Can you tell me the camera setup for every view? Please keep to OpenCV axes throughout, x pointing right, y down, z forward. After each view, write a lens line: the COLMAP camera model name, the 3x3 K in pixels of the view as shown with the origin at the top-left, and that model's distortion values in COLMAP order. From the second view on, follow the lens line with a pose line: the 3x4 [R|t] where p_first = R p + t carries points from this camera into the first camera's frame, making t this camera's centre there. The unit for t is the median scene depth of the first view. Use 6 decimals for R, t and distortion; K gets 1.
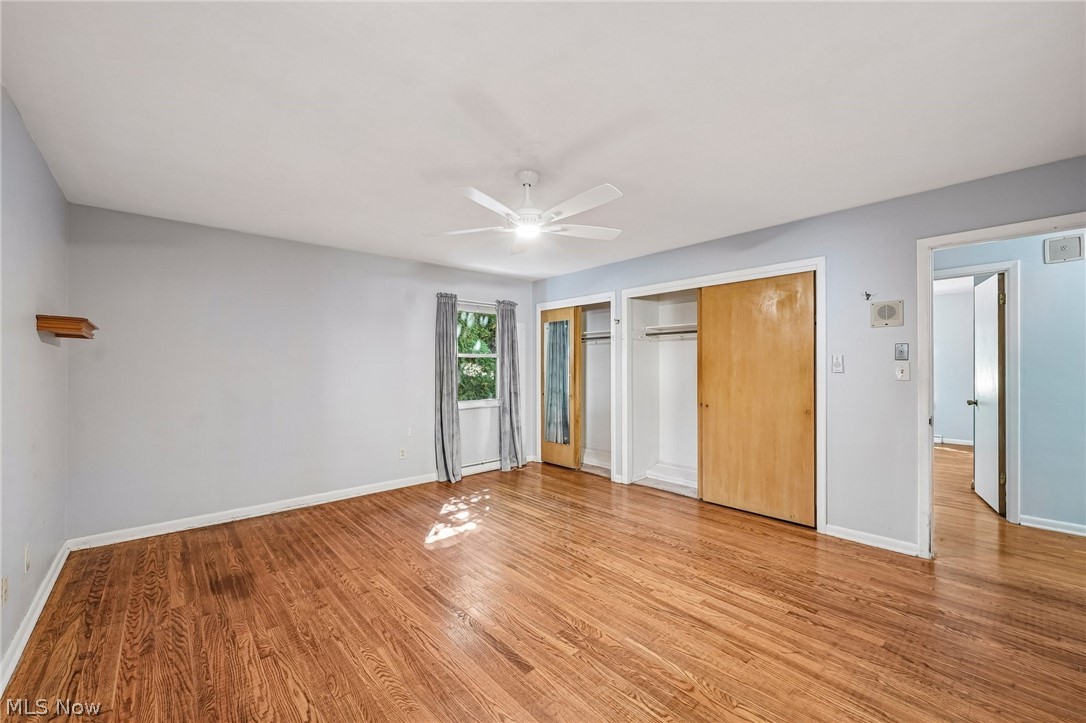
lens RADIAL K [[430.2, 0, 537.8], [0, 430.2, 371.4], [0, 0, 1]] dist [-0.003218, -0.000362]
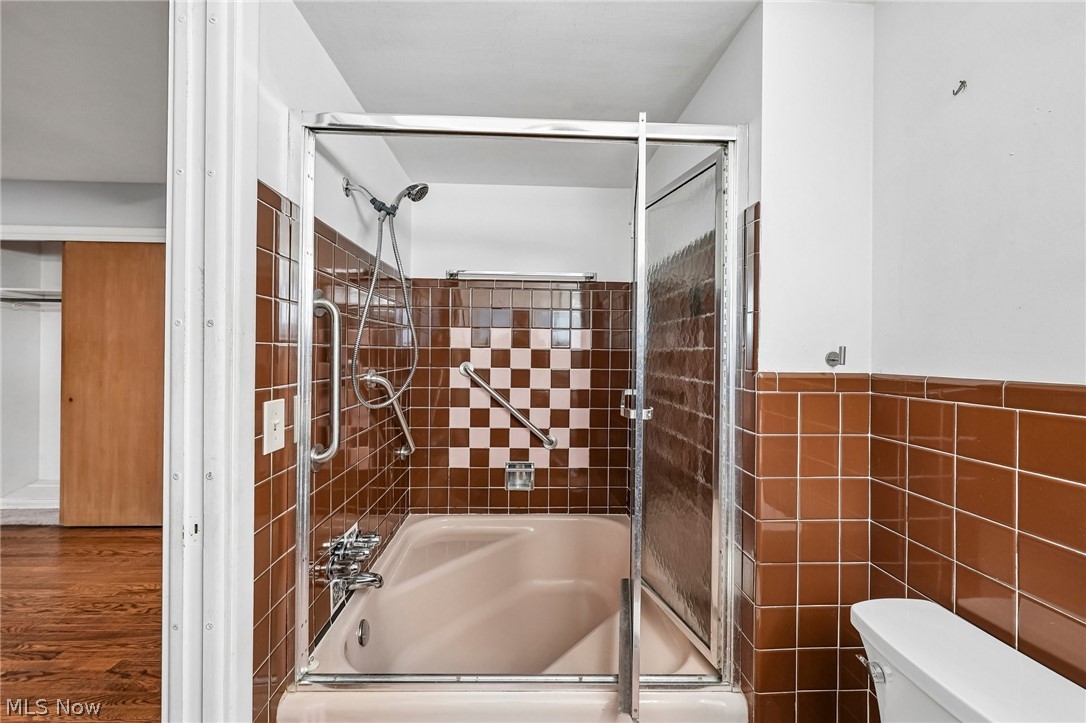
lens RADIAL K [[430.2, 0, 539.0], [0, 430.2, 351.3], [0, 0, 1]] dist [-0.003218, -0.000362]
pose [[0.627319, 0.007645, 0.778725, 0.346185], [-0.004398, 0.999971, -0.006274, -0.003549], [-0.778750, 0.000511, 0.627334, -0.119495]]
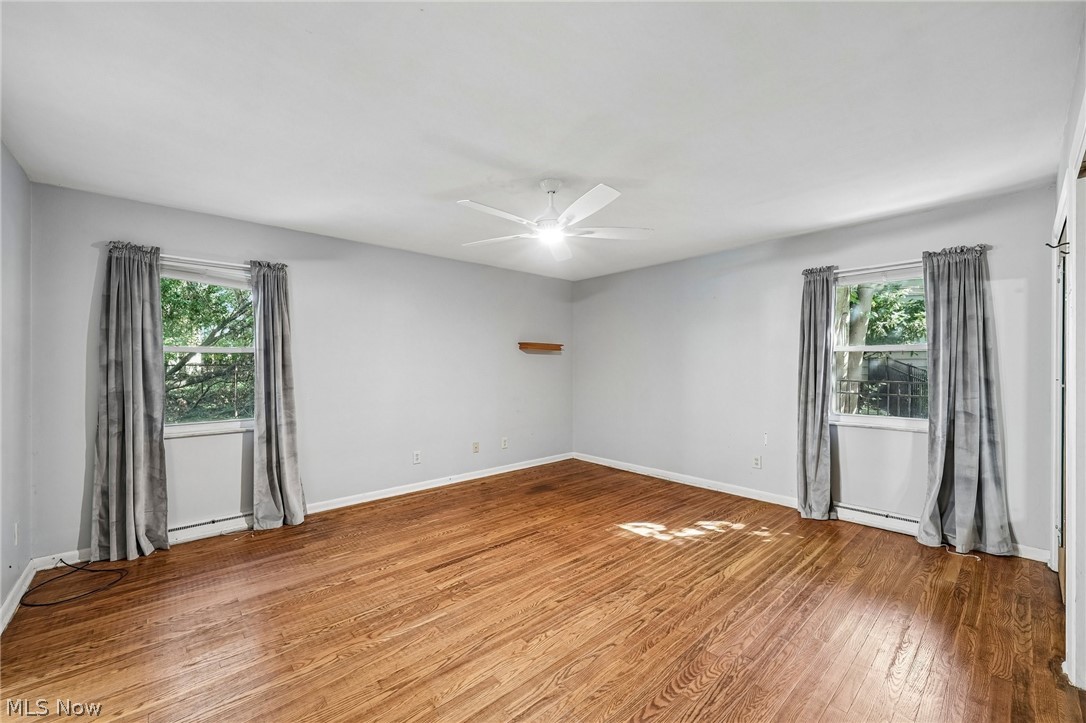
lens RADIAL K [[430.2, 0, 539.1], [0, 430.2, 363.5], [0, 0, 1]] dist [-0.003218, -0.000362]
pose [[0.003215, 0.001571, -0.999994, 0.735081], [-0.010761, 0.999941, 0.001536, -0.012241], [0.999937, 0.010756, 0.003231, 0.691465]]
